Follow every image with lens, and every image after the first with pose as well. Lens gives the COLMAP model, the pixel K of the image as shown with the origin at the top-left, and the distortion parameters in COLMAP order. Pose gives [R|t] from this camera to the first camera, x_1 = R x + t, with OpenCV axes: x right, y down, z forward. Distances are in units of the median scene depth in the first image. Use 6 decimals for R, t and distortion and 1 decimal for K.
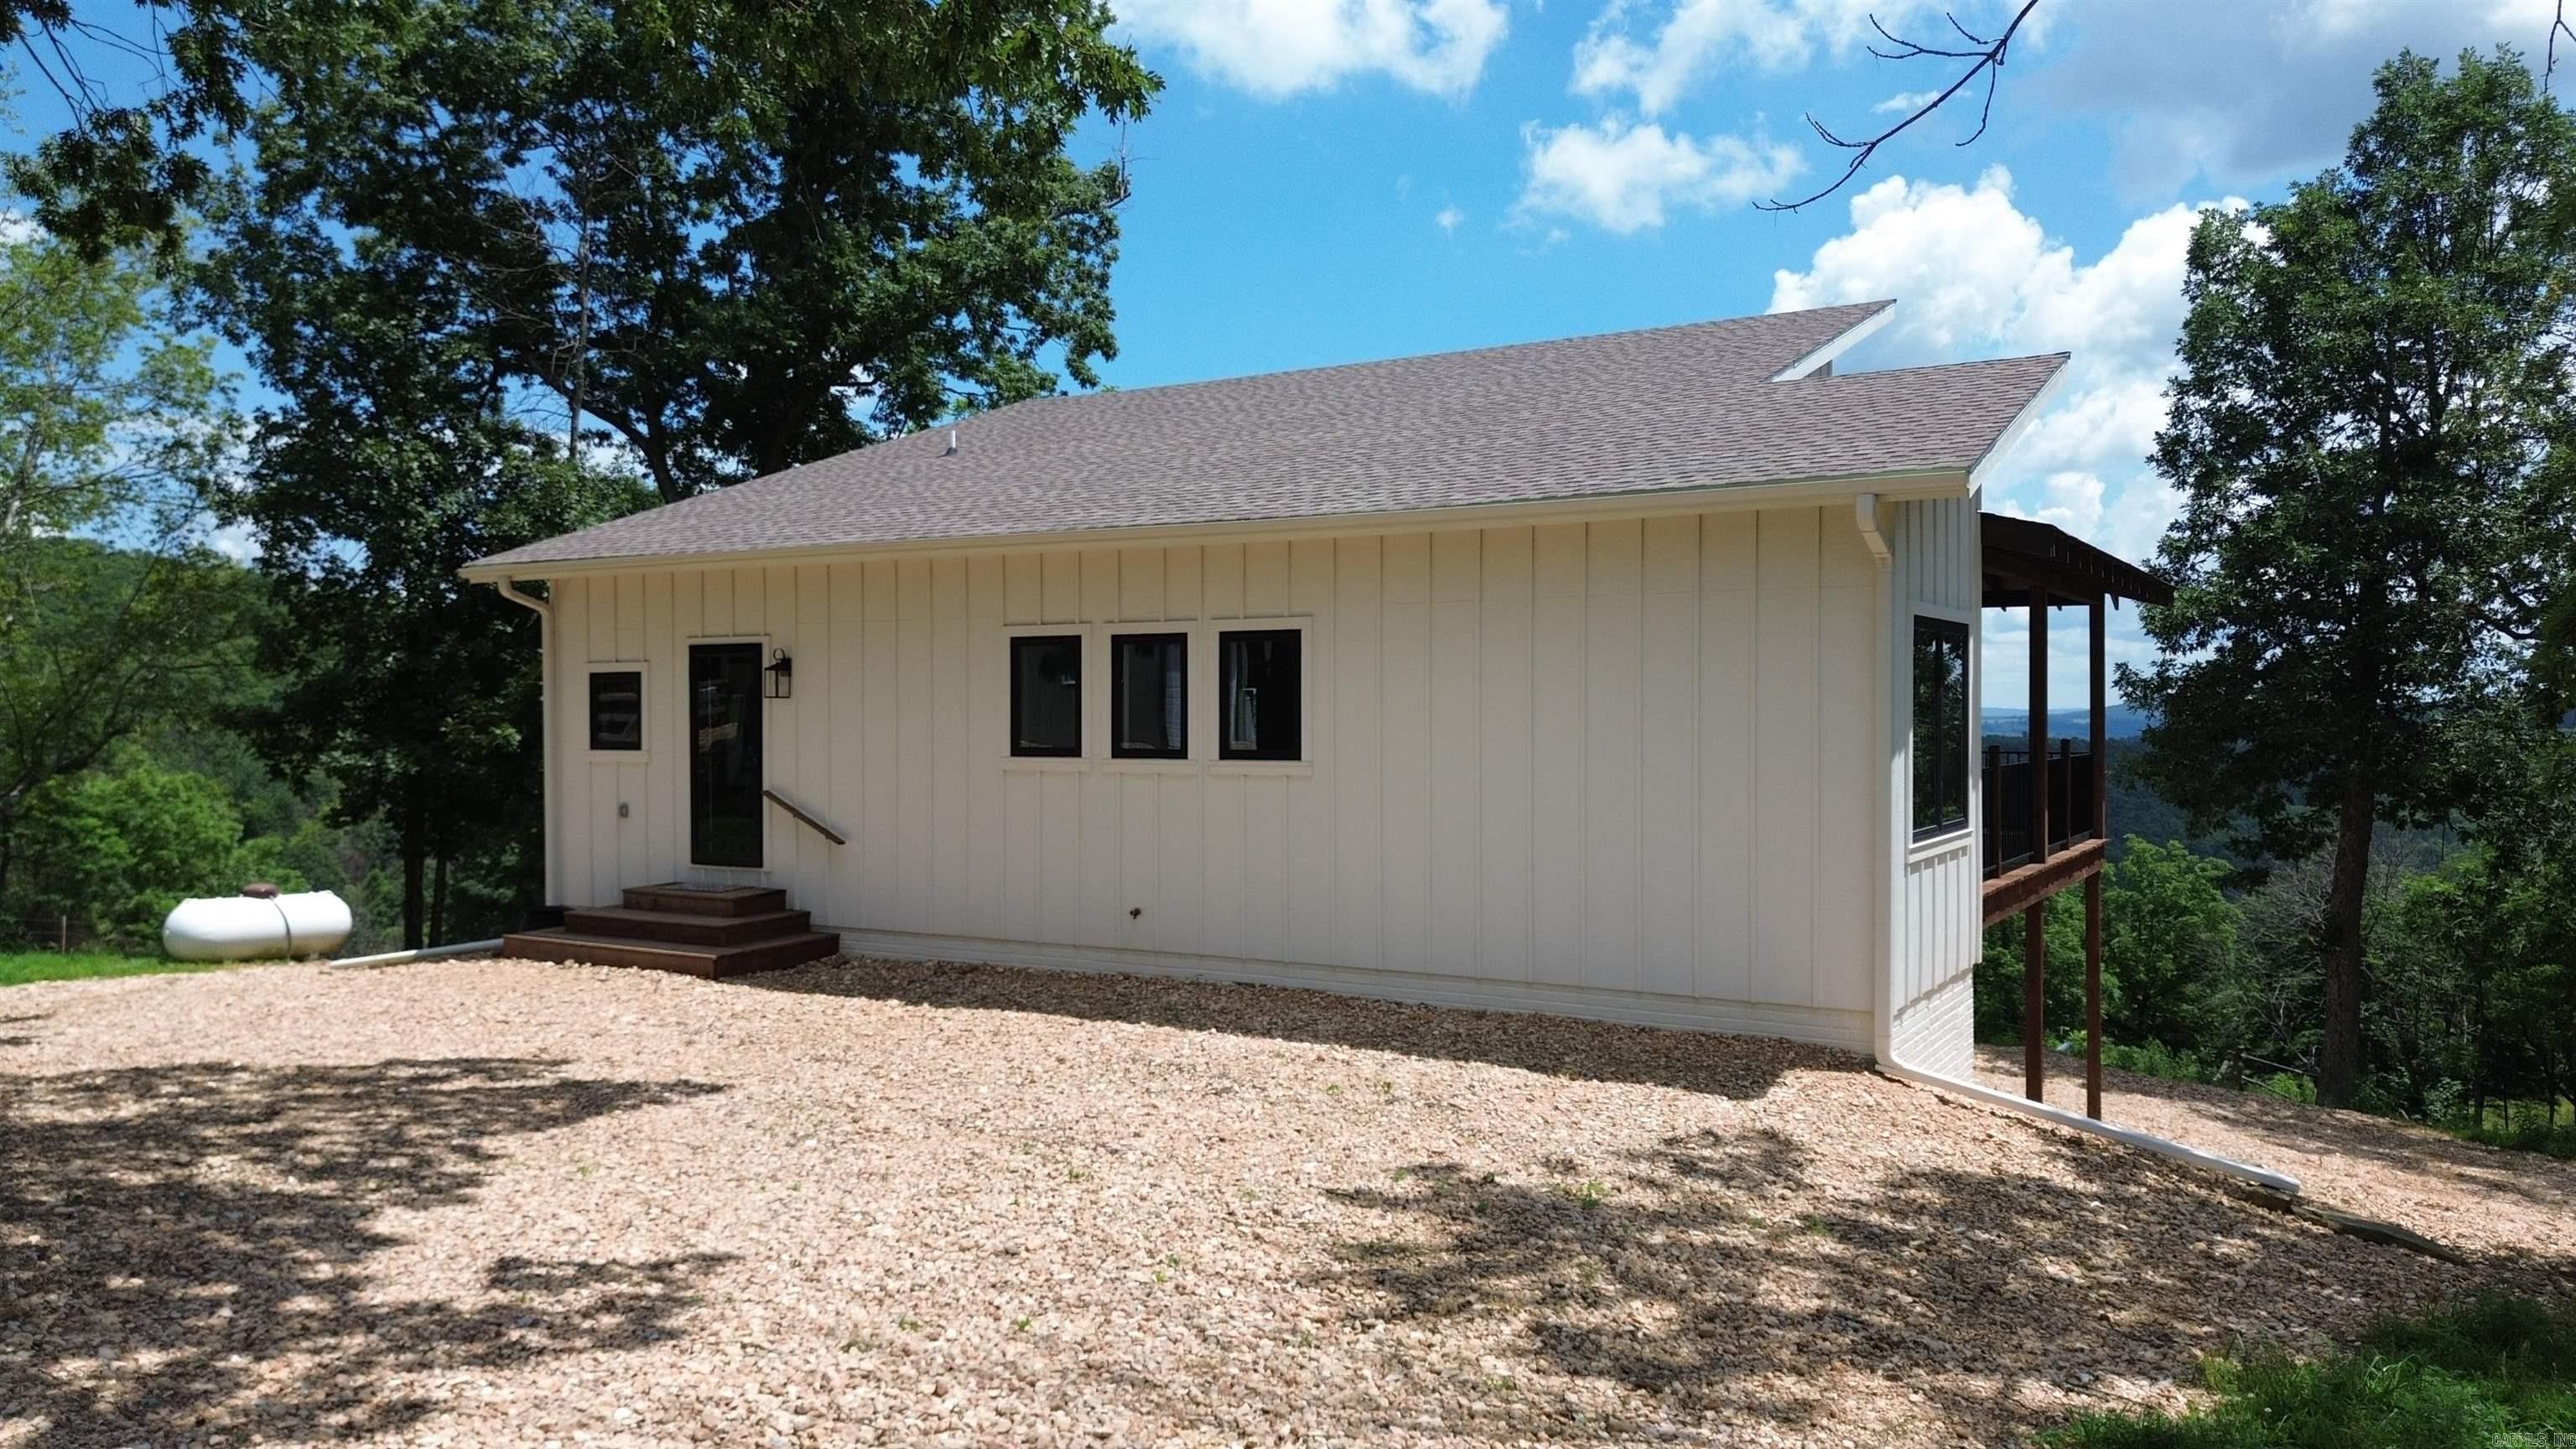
lens RADIAL K [[1848.7, 0, 1318.8], [0, 1848.7, 724.6], [0, 0, 1]] dist [0.028906, -0.004346]
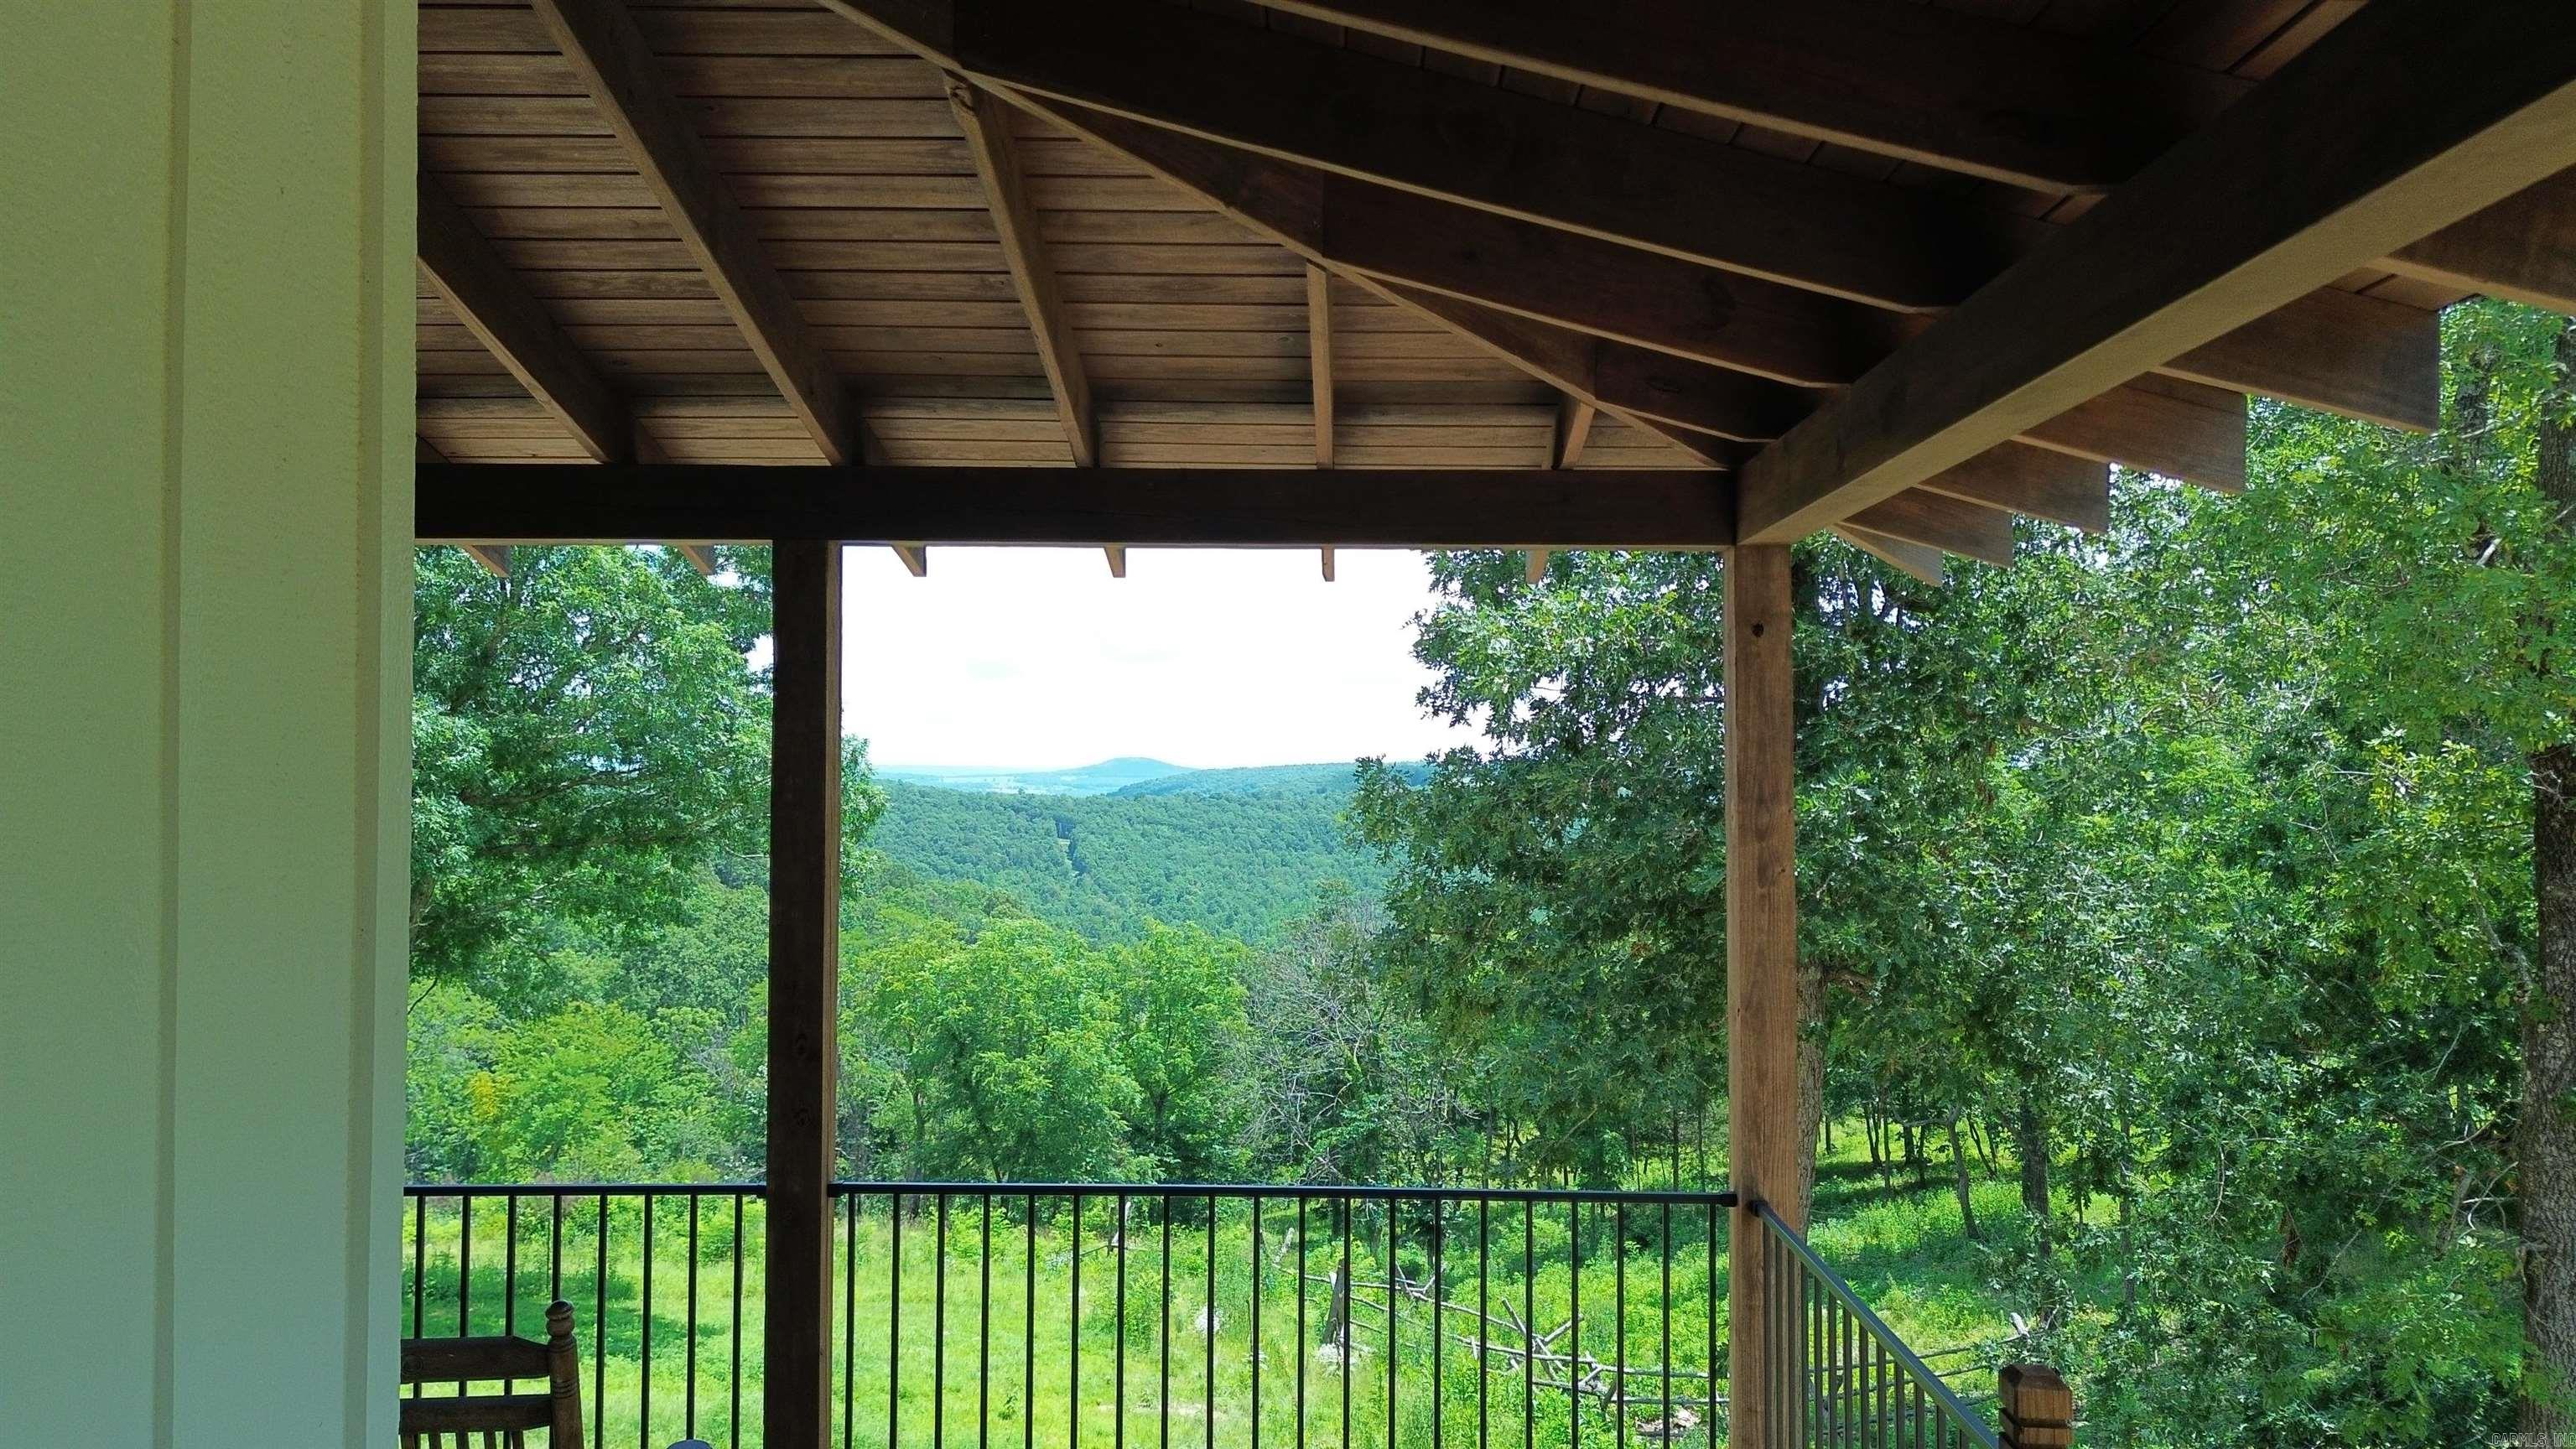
lens RADIAL K [[1848.7, 0, 1318.8], [0, 1848.7, 724.6], [0, 0, 1]] dist [0.028906, -0.004346]
pose [[0.863421, 0.012857, 0.504320, 0.307566], [0.002916, 0.999531, -0.030475, -0.046642], [-0.504475, 0.027784, 0.862979, 1.066524]]
